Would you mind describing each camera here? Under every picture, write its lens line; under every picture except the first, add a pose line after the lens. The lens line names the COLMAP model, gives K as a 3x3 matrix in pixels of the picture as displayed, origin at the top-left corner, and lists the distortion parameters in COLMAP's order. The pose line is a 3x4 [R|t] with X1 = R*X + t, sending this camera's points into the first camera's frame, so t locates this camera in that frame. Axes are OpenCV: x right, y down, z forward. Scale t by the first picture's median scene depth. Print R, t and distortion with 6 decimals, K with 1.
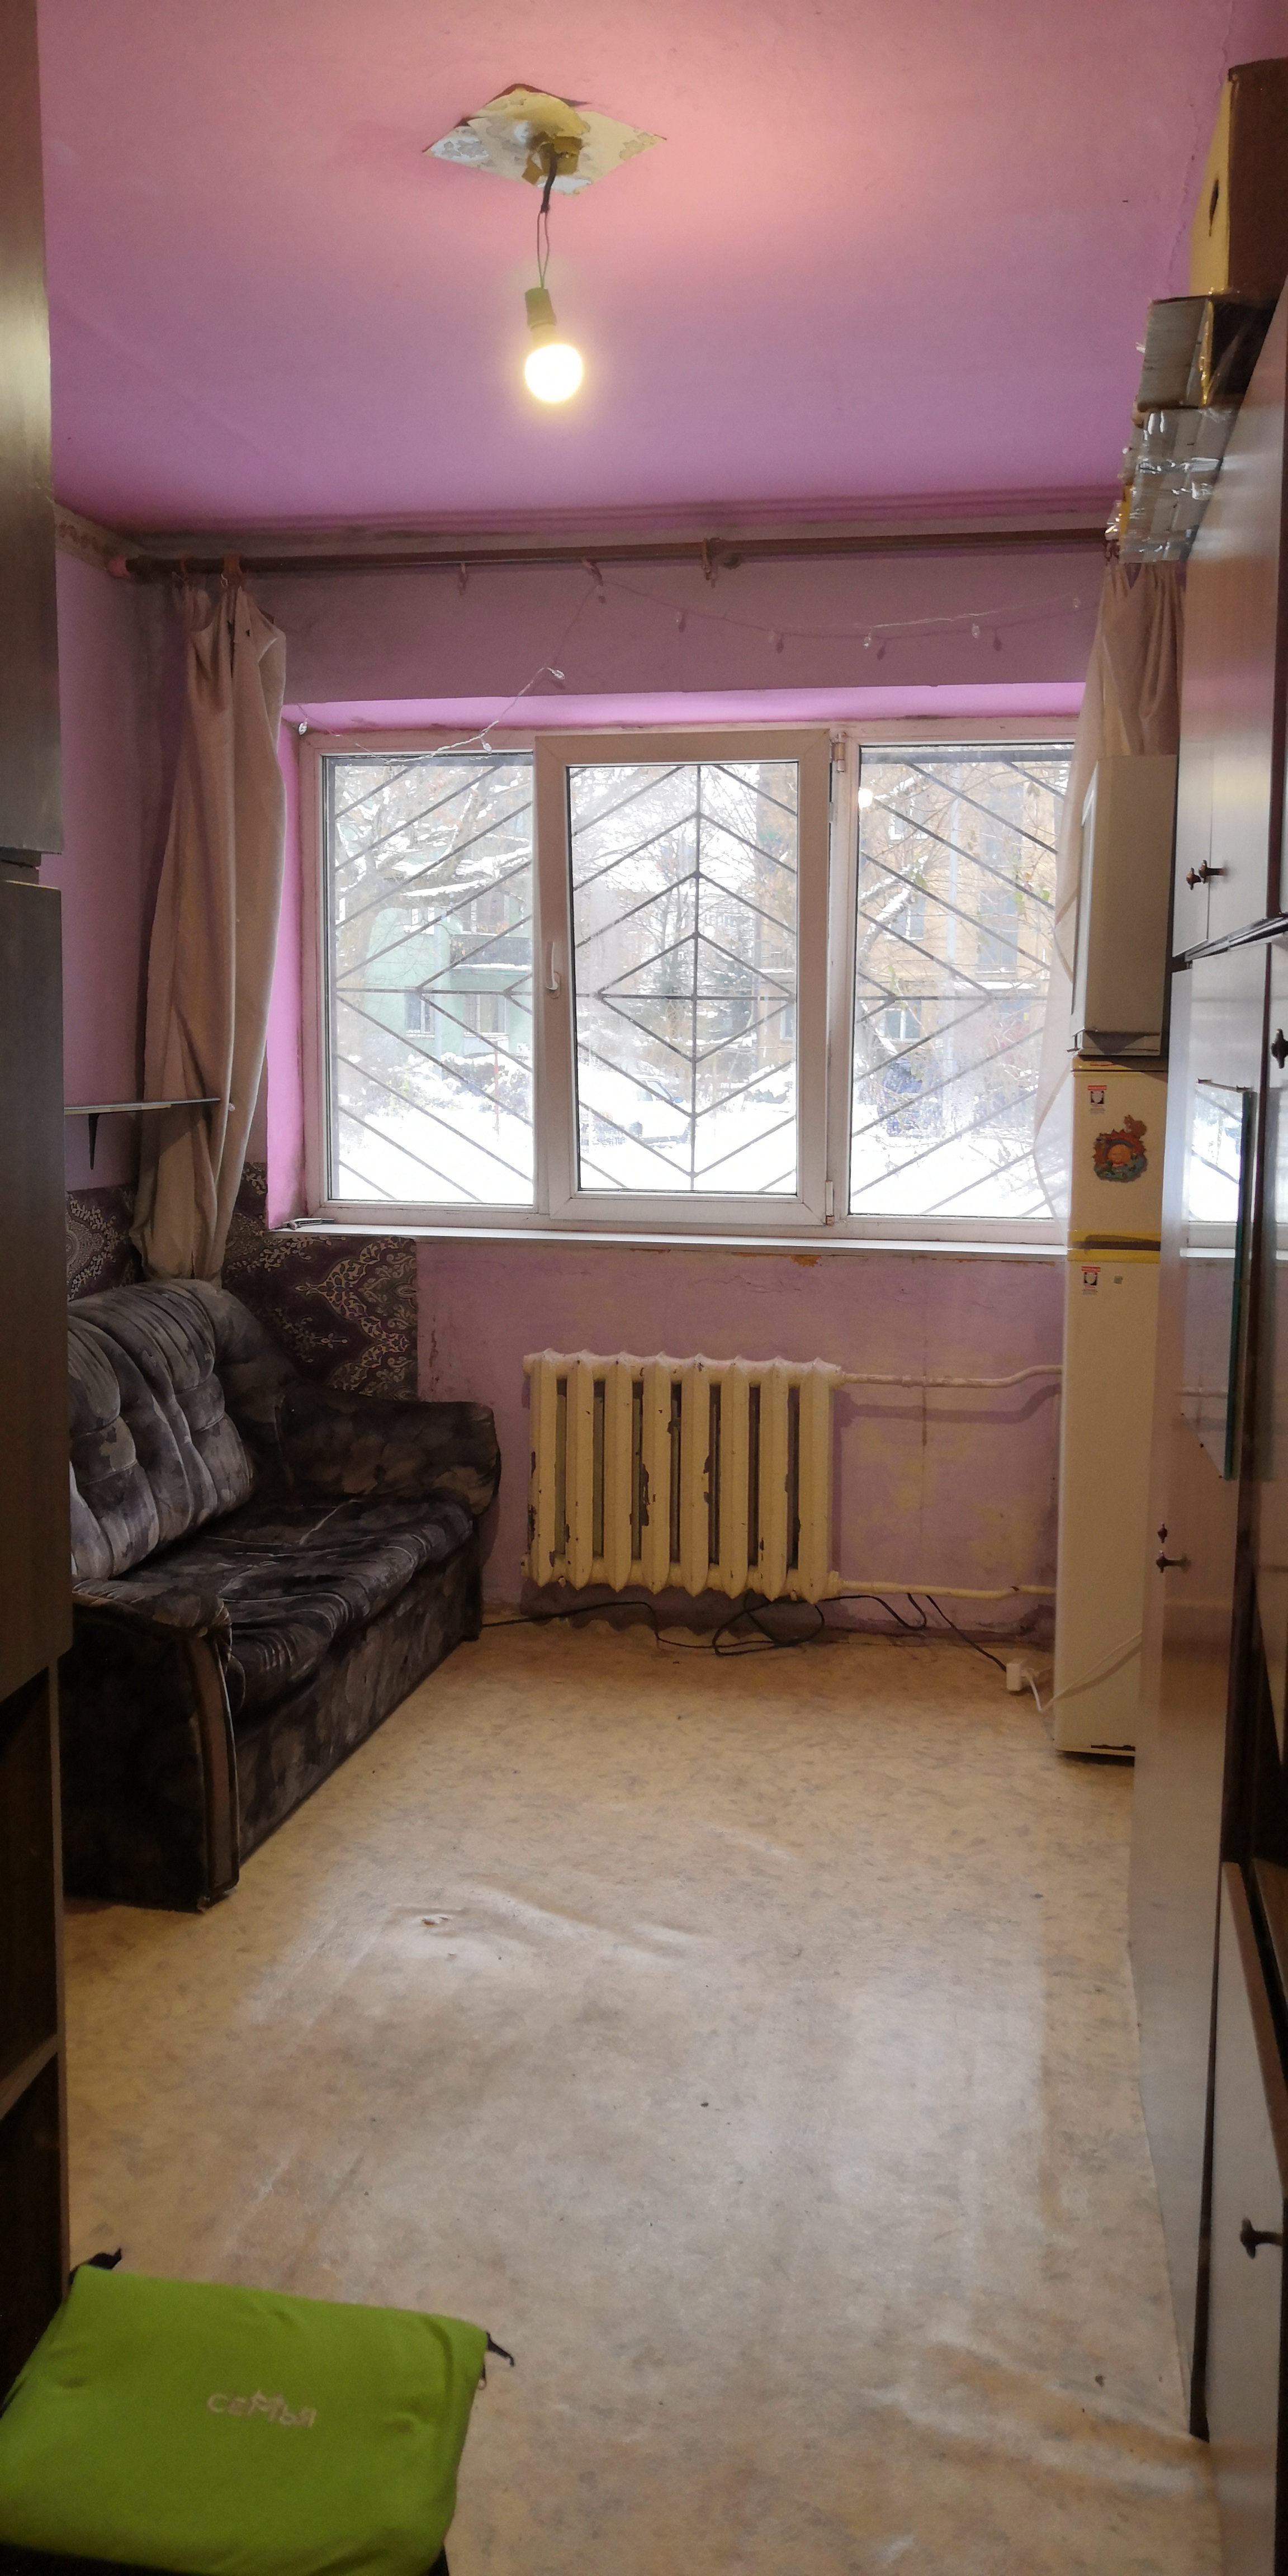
lens RADIAL K [[2053.1, 0, 643.7], [0, 2053.1, 1295.1], [0, 0, 1]] dist [-0.000332, 0.061376]
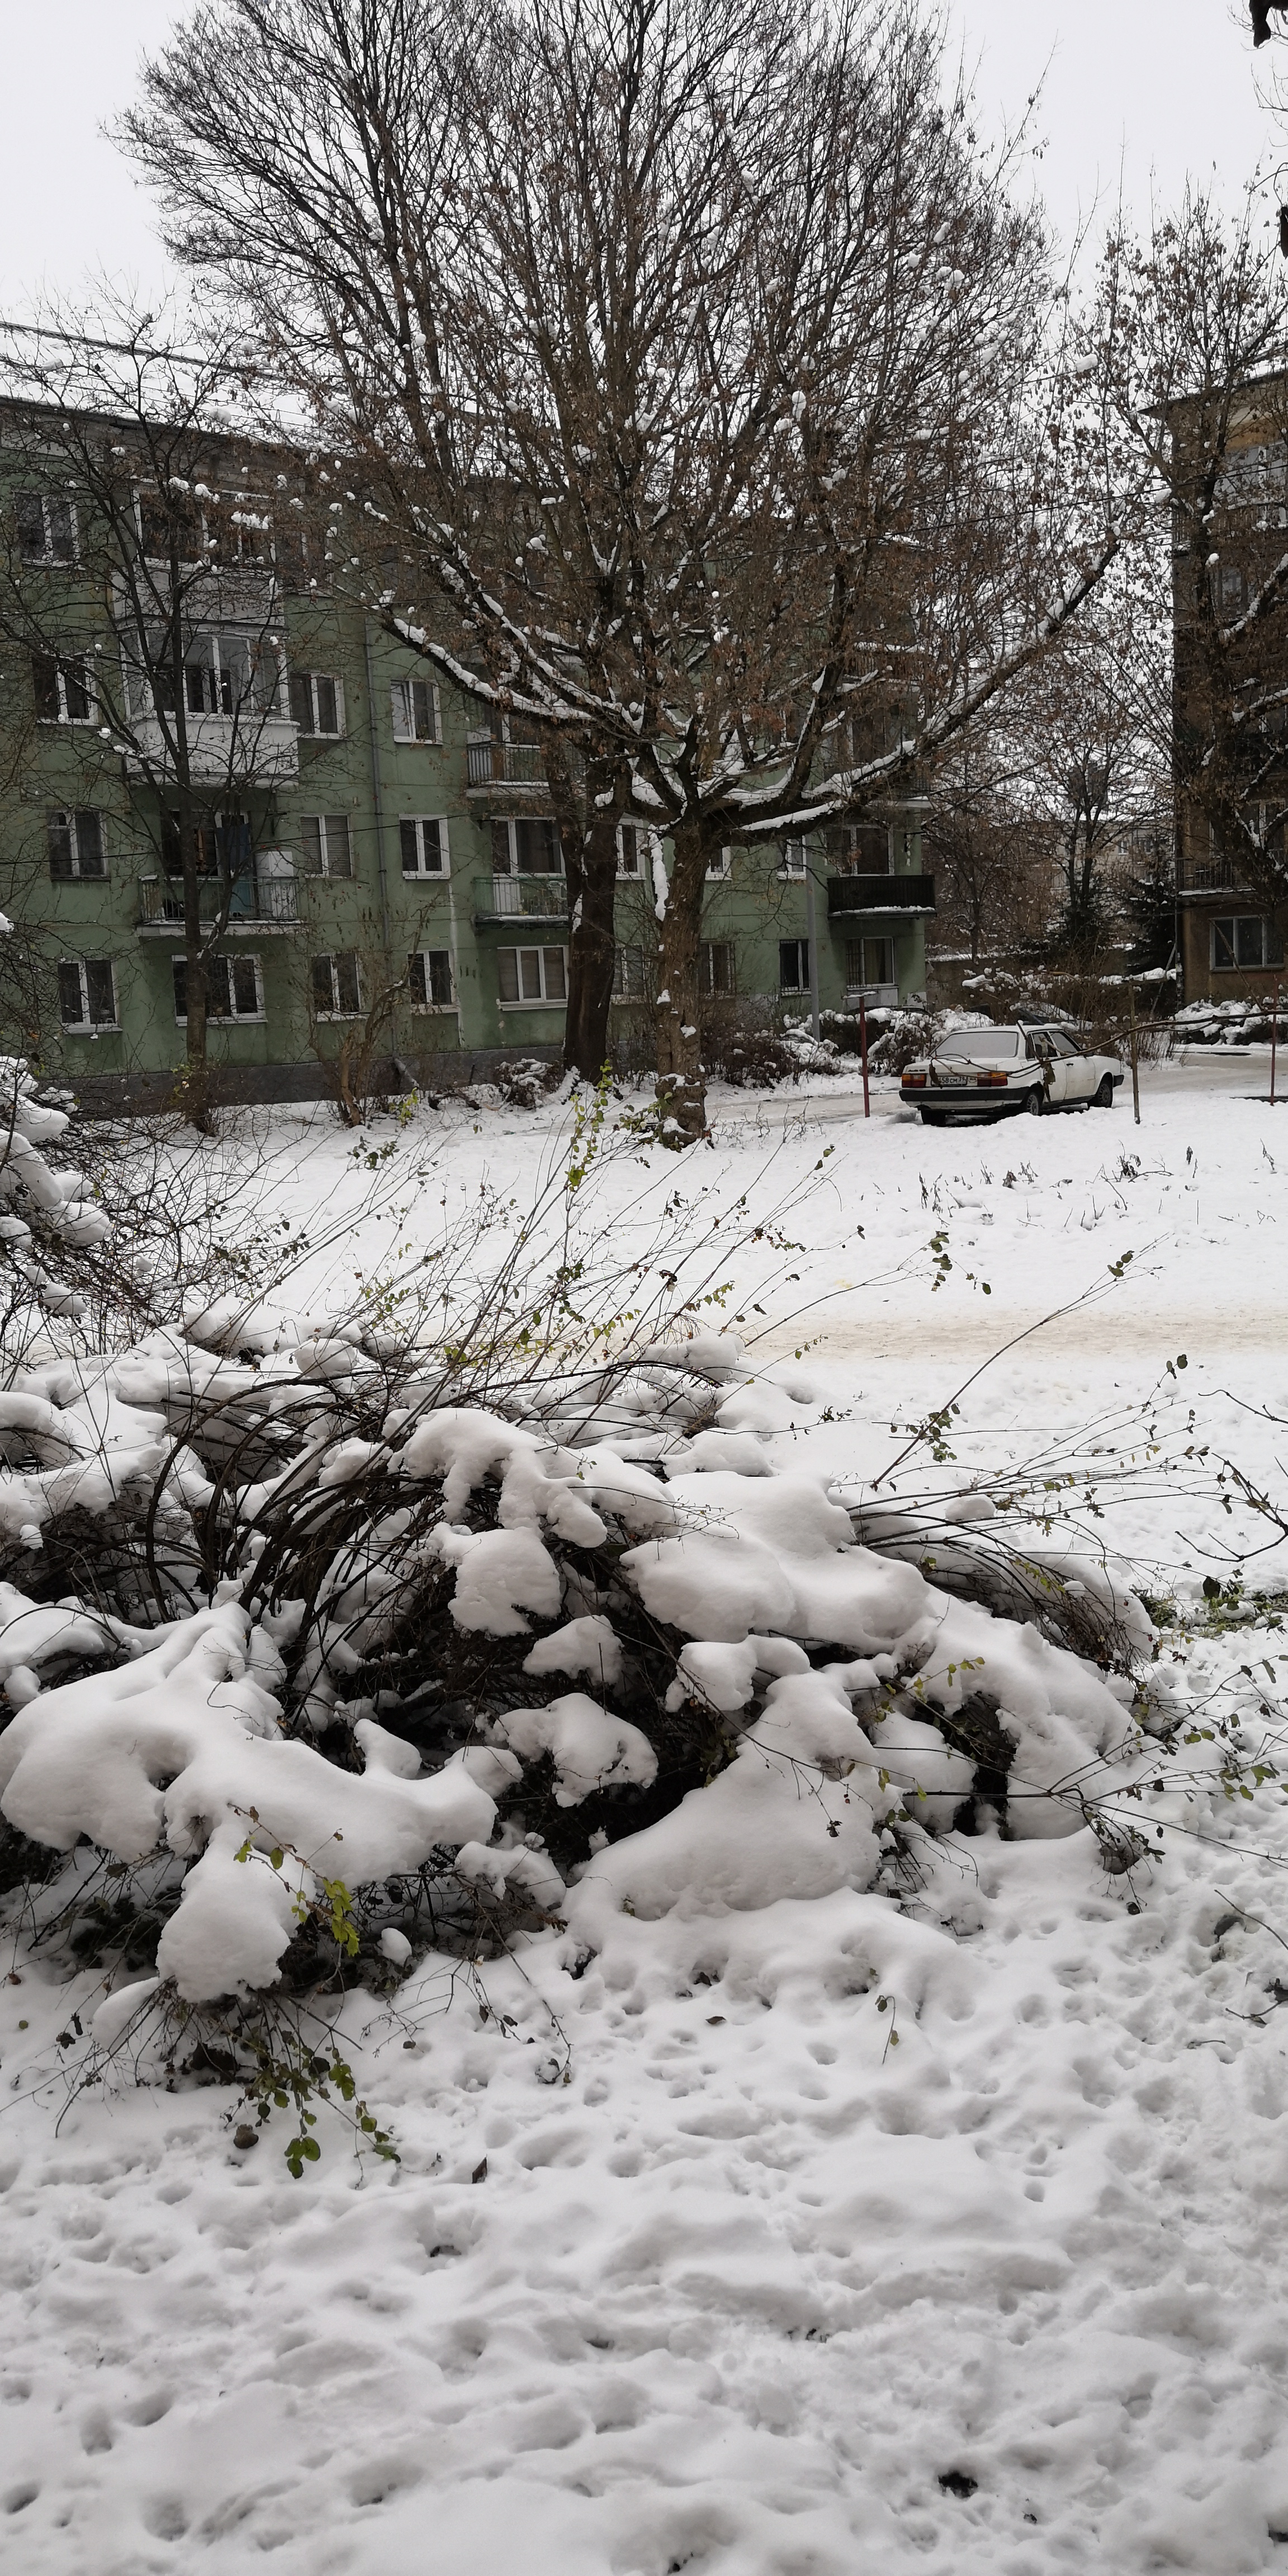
lens RADIAL K [[2053.1, 0, 628.7], [0, 2053.1, 1285.1], [0, 0, 1]] dist [-0.000332, 0.061376]
pose [[0.977101, -0.031252, -0.210467, 0.008622], [0.034978, 0.999290, 0.013999, -0.021514], [0.209880, -0.021040, 0.977501, 0.165269]]
